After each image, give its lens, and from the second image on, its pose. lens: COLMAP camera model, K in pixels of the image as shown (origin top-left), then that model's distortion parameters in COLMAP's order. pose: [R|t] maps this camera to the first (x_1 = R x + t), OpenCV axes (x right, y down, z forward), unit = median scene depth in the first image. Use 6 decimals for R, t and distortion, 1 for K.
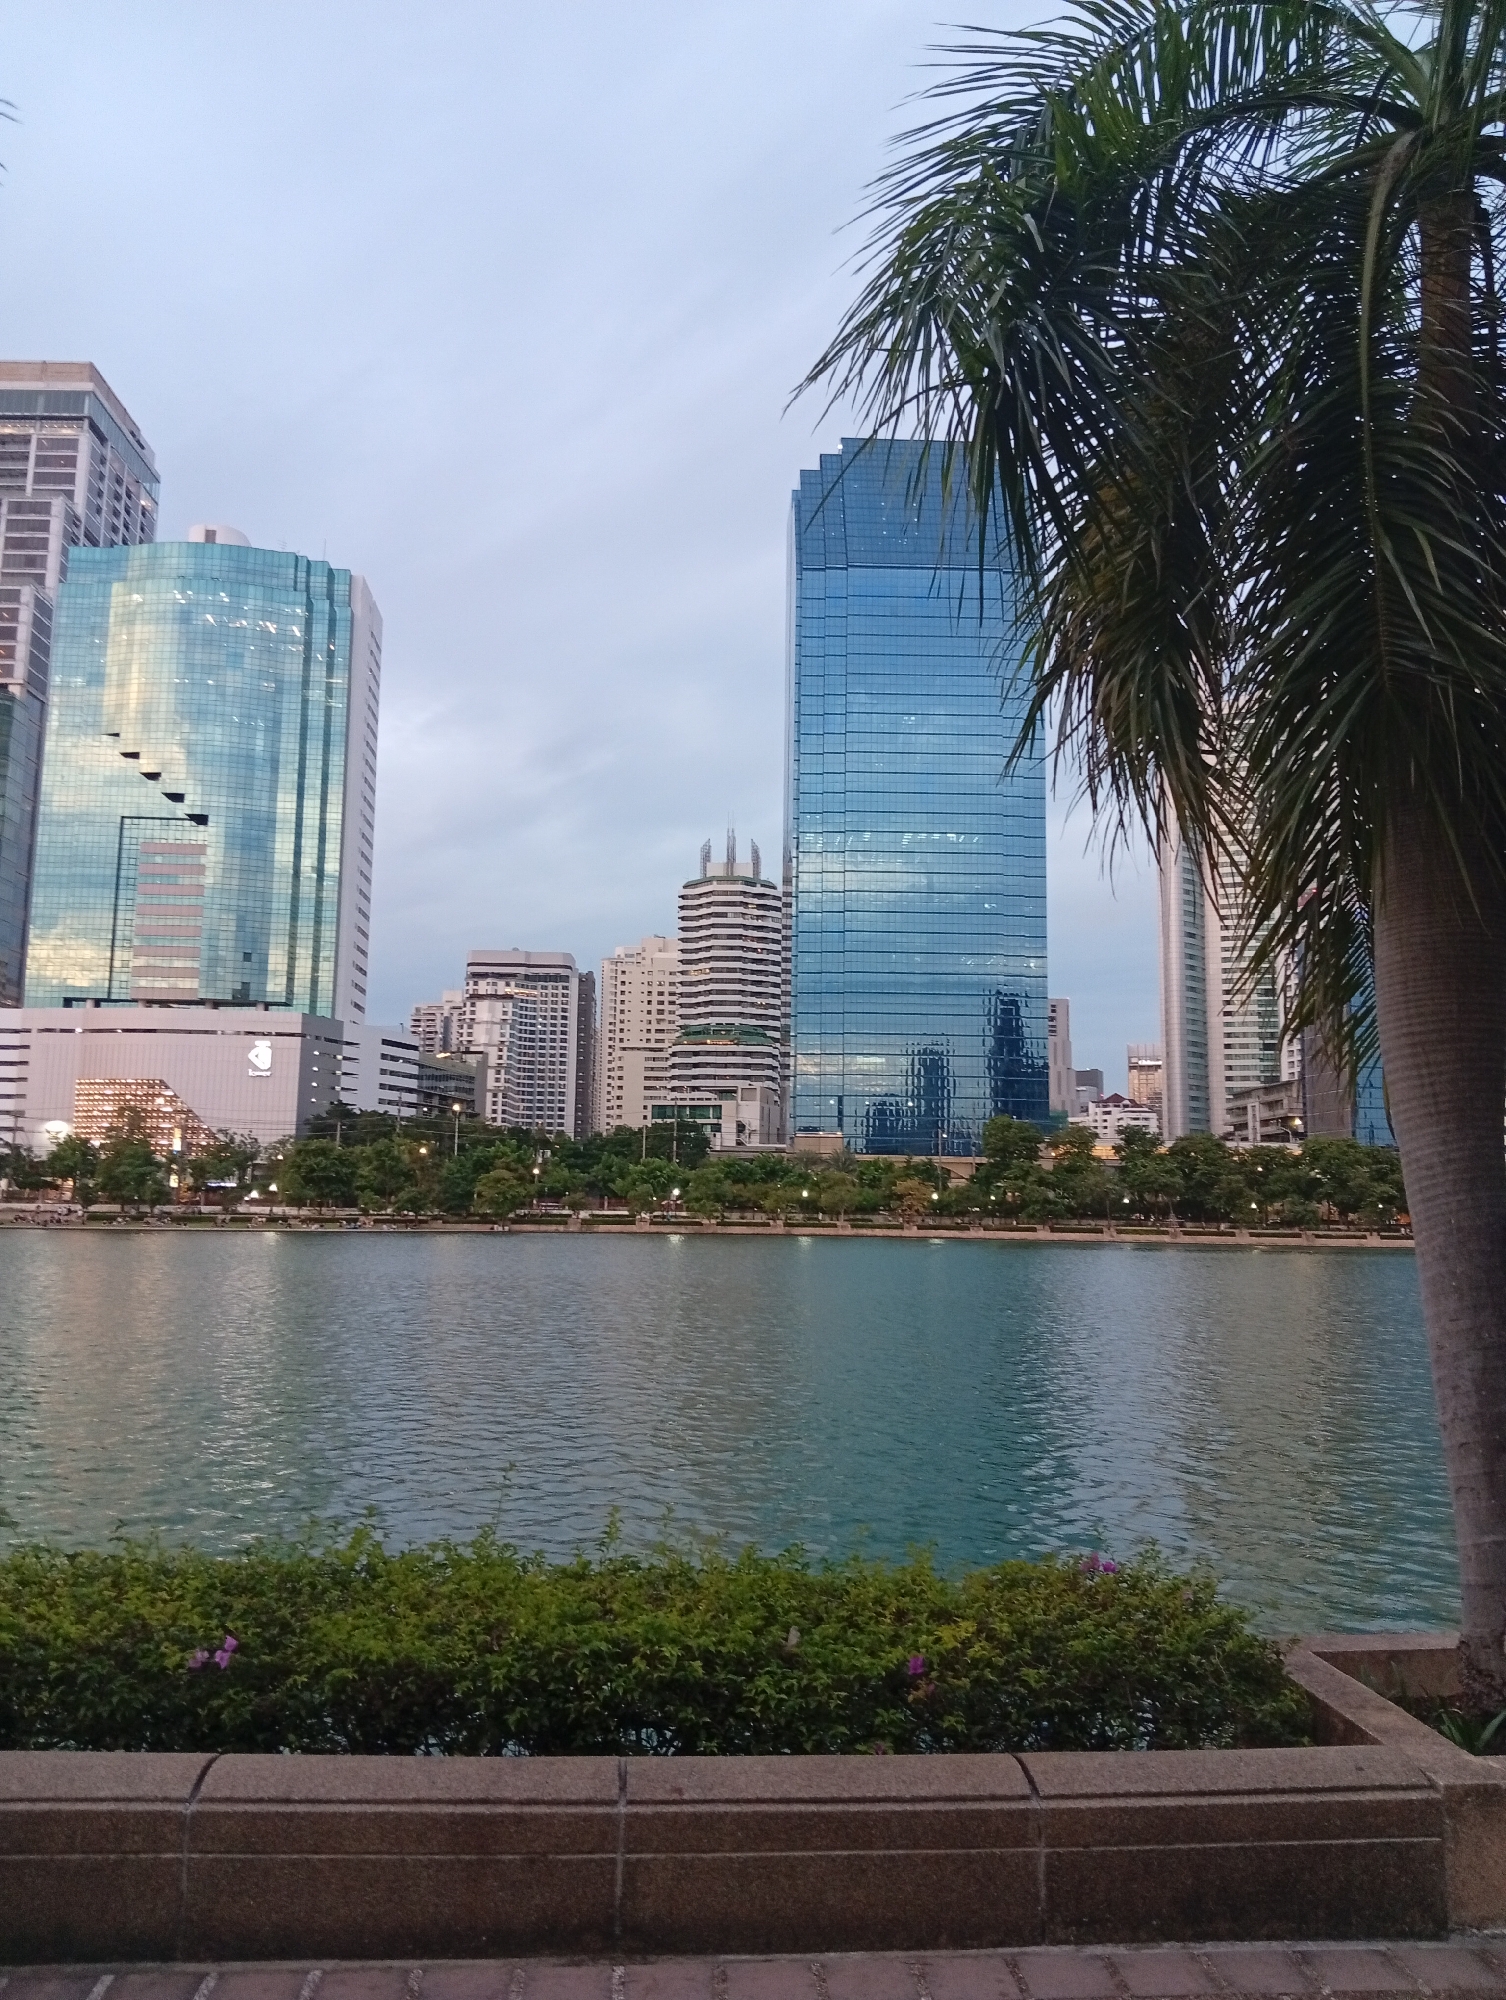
lens RADIAL K [[1520.0, 0, 744.4], [0, 1520.0, 995.9], [0, 0, 1]] dist [0.151805, -0.337834]
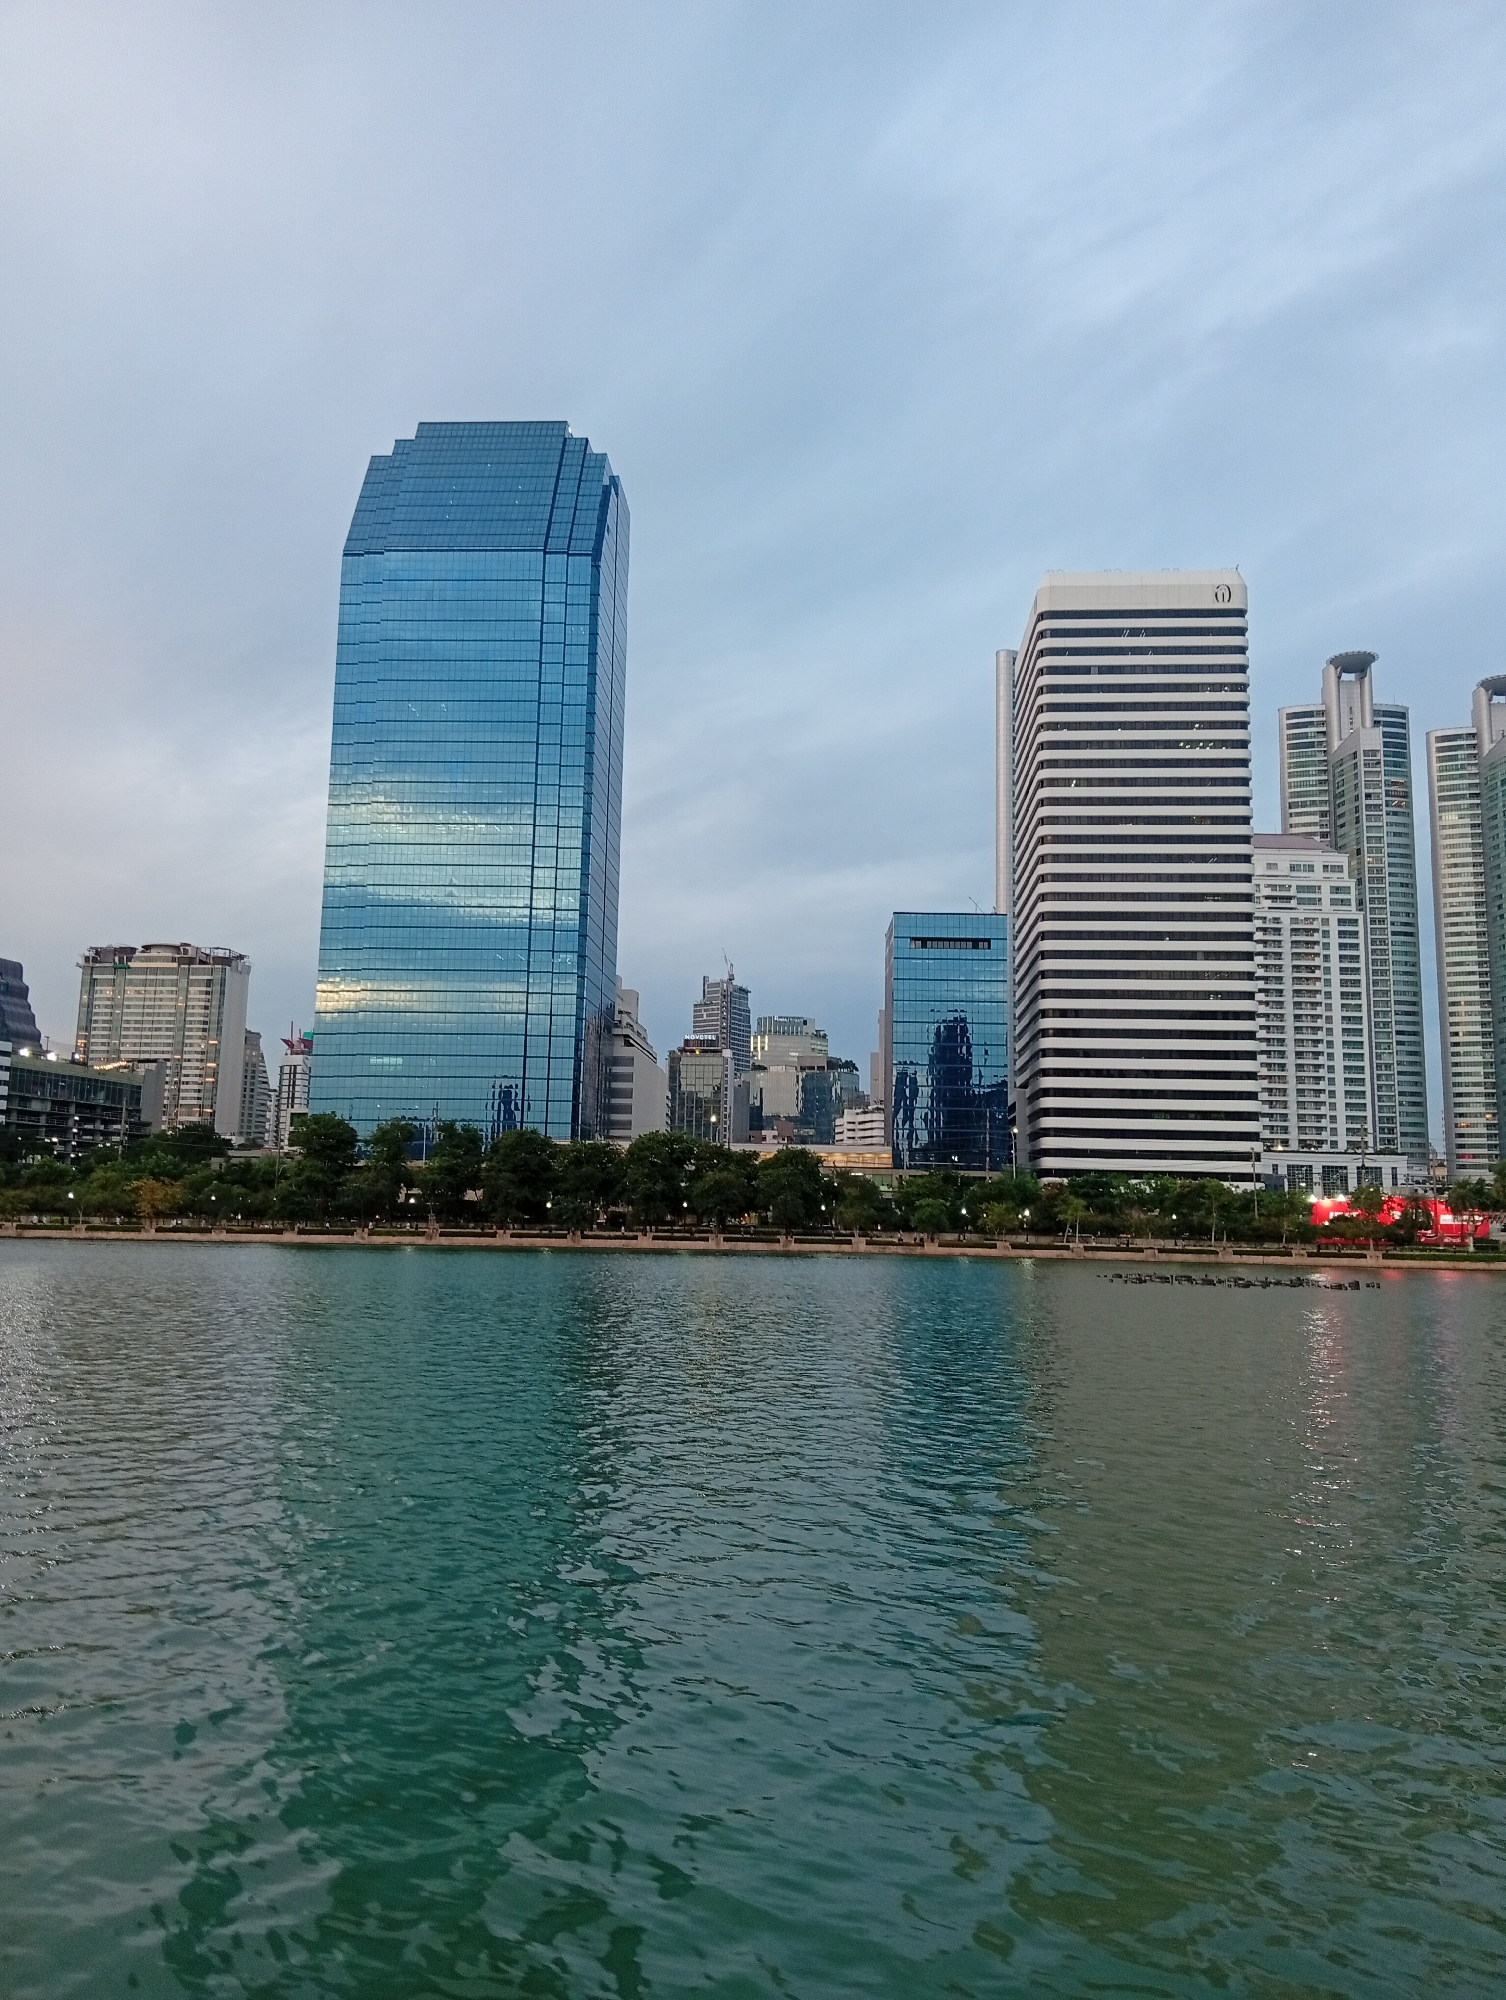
lens RADIAL K [[1520.0, 0, 744.4], [0, 1520.0, 995.9], [0, 0, 1]] dist [0.151805, -0.337834]
pose [[0.995484, -0.009808, -0.094426, 0.337048], [0.008483, 0.999860, -0.014428, 0.014477], [0.094554, 0.013562, 0.995427, 0.051839]]
